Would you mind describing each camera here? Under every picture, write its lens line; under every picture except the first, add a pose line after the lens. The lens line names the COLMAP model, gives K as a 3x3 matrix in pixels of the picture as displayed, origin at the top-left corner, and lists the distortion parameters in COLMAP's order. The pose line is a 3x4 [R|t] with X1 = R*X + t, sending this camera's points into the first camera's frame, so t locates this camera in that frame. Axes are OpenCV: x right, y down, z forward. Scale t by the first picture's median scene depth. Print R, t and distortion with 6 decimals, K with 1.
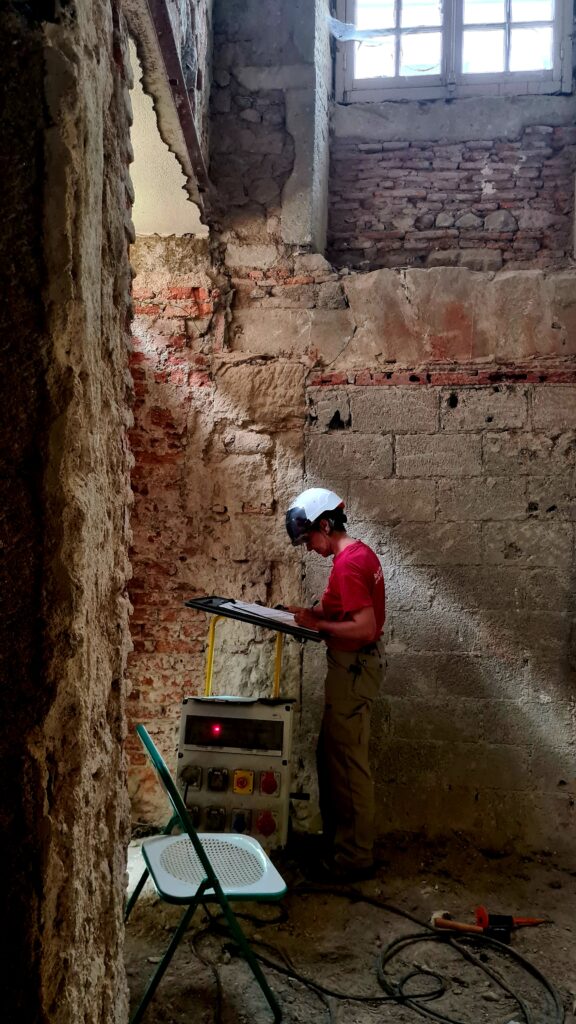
lens RADIAL K [[852.8, 0, 285.5], [0, 852.8, 532.8], [0, 0, 1]] dist [0.045611, -0.007488]
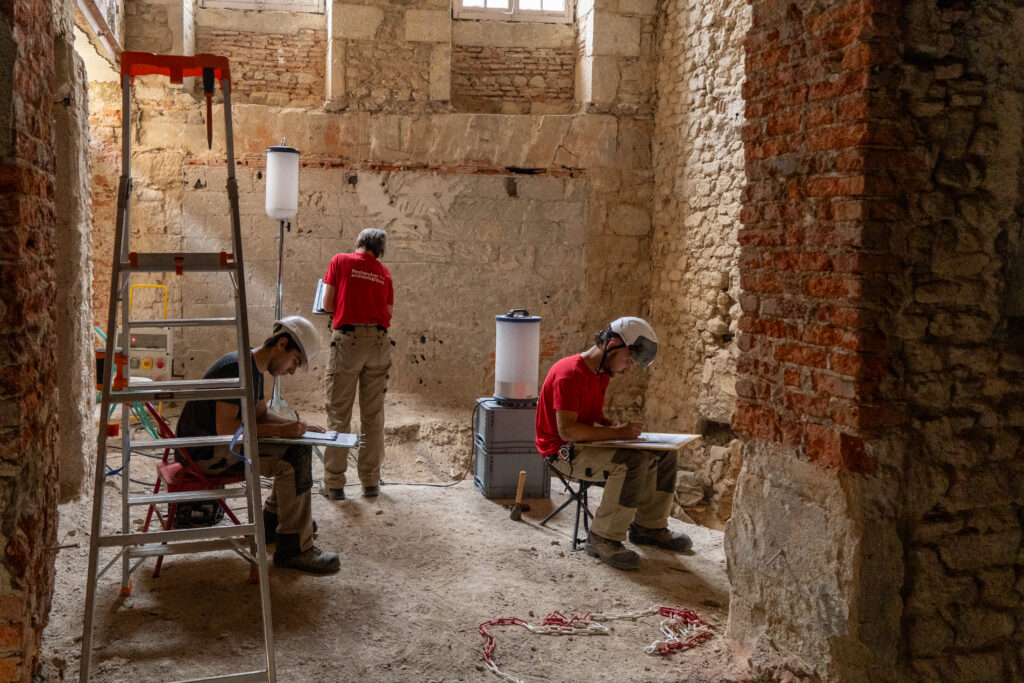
lens RADIAL K [[766.2, 0, 389.6], [0, 766.2, 313.5], [0, 0, 1]] dist [-0.018681, 0.006151]
pose [[0.977329, -0.017033, 0.211039, 0.109881], [-0.000246, 0.996667, 0.081578, 0.015392], [-0.211726, -0.079781, 0.974067, -0.754382]]
